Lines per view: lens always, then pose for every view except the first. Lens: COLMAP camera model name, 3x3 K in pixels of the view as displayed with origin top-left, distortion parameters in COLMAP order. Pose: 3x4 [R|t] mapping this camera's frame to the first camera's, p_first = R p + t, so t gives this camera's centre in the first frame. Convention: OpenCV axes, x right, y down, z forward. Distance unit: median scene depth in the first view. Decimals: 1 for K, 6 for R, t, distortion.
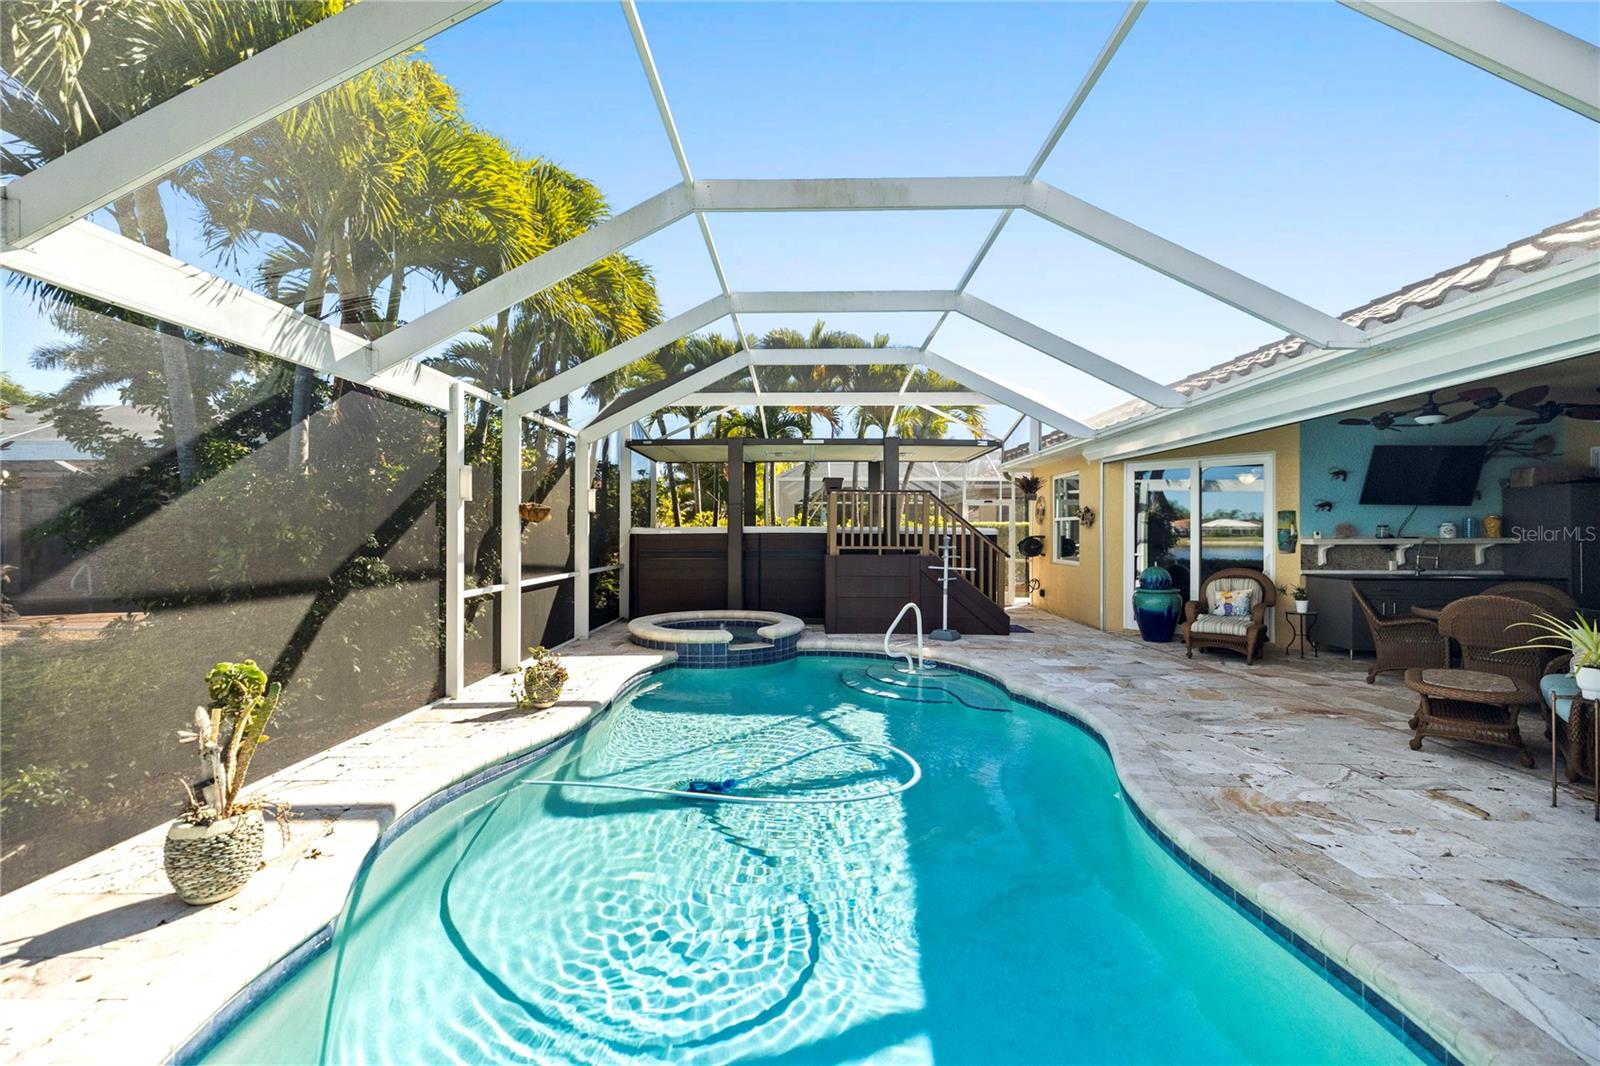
lens RADIAL K [[680.3, 0, 785.9], [0, 680.3, 529.6], [0, 0, 1]] dist [-0.000144, -0.001099]
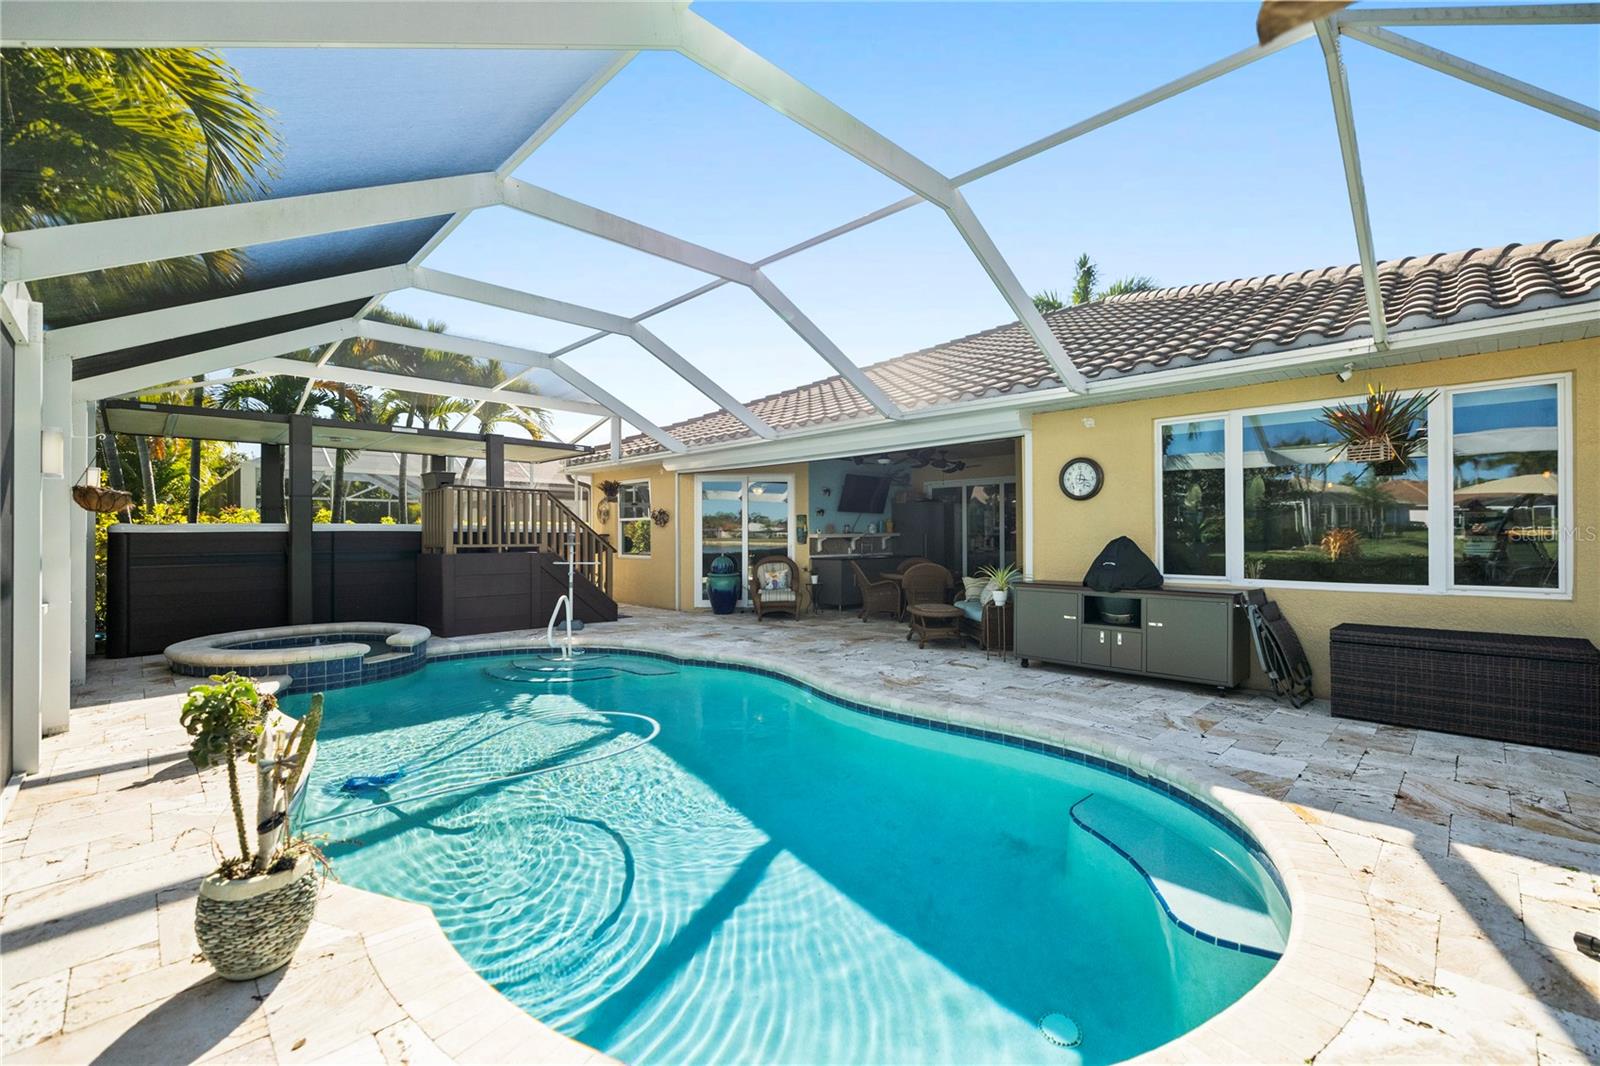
lens RADIAL K [[680.3, 0, 801.3], [0, 680.3, 533.2], [0, 0, 1]] dist [-0.000144, -0.001099]
pose [[0.691986, -0.002878, 0.721906, -0.318261], [0.001559, 0.999996, 0.002493, 0.007868], [-0.721910, -0.000600, 0.691987, -0.006966]]
